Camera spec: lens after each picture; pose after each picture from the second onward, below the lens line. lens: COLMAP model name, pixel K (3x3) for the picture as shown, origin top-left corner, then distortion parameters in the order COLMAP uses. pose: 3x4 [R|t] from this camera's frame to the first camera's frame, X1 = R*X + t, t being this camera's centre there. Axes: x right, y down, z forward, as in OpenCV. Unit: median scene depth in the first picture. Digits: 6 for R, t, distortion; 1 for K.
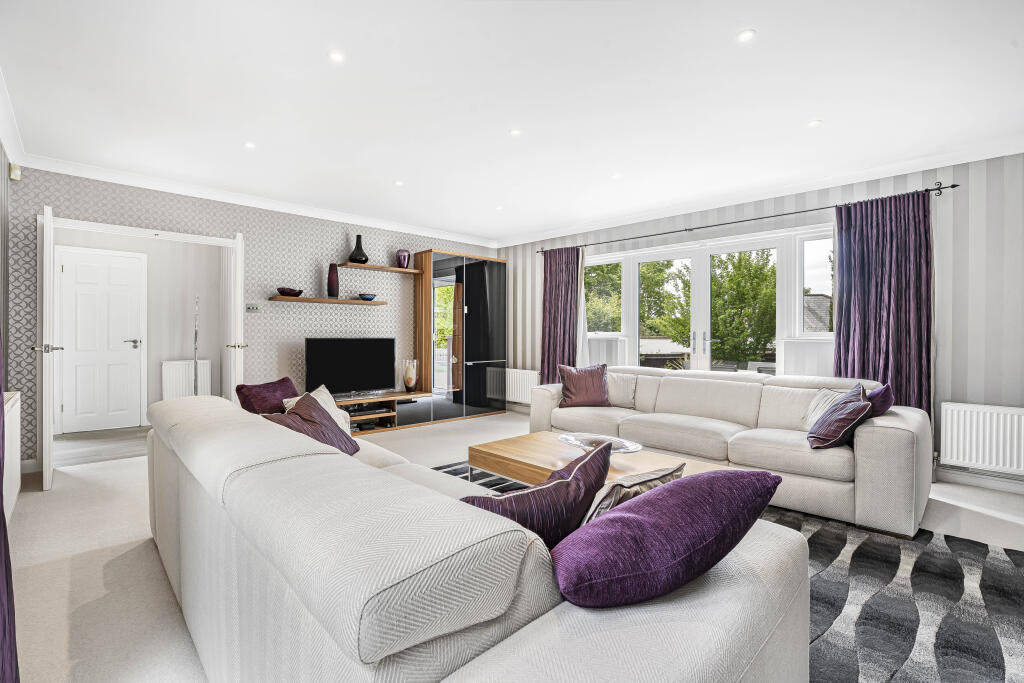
lens RADIAL K [[470.7, 0, 513.2], [0, 470.7, 336.8], [0, 0, 1]] dist [-0.026093, 0.001216]
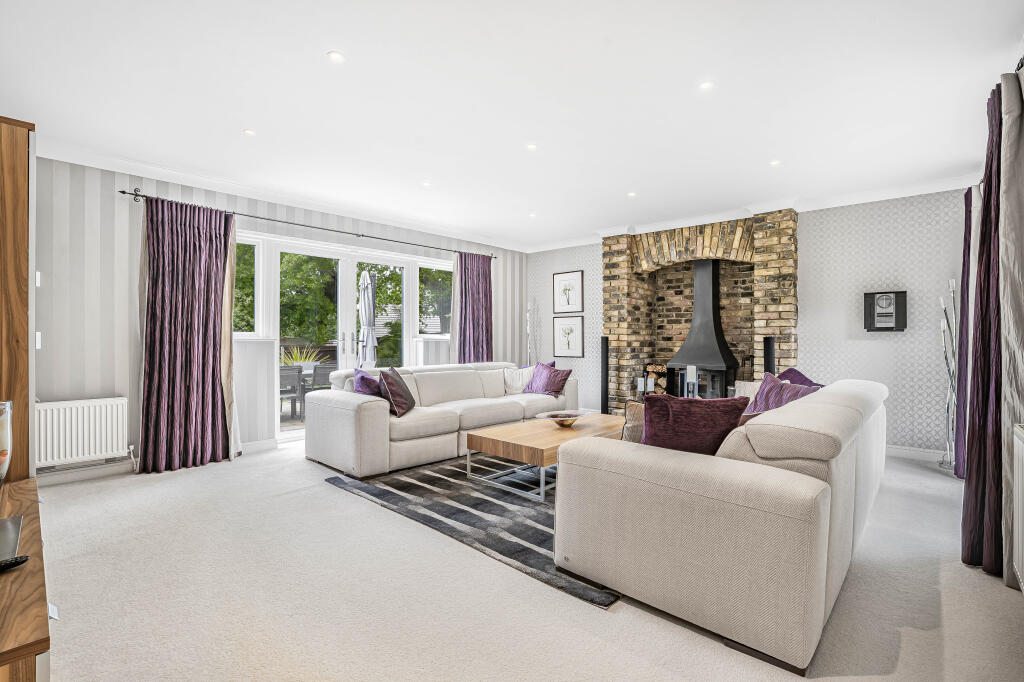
lens RADIAL K [[470.7, 0, 509.8], [0, 470.7, 340.1], [0, 0, 1]] dist [-0.026093, 0.001216]
pose [[-0.027367, -0.011602, 0.999558, -0.704591], [0.000351, 0.999932, 0.011616, -0.006726], [-0.999625, 0.000669, -0.027361, 0.715082]]
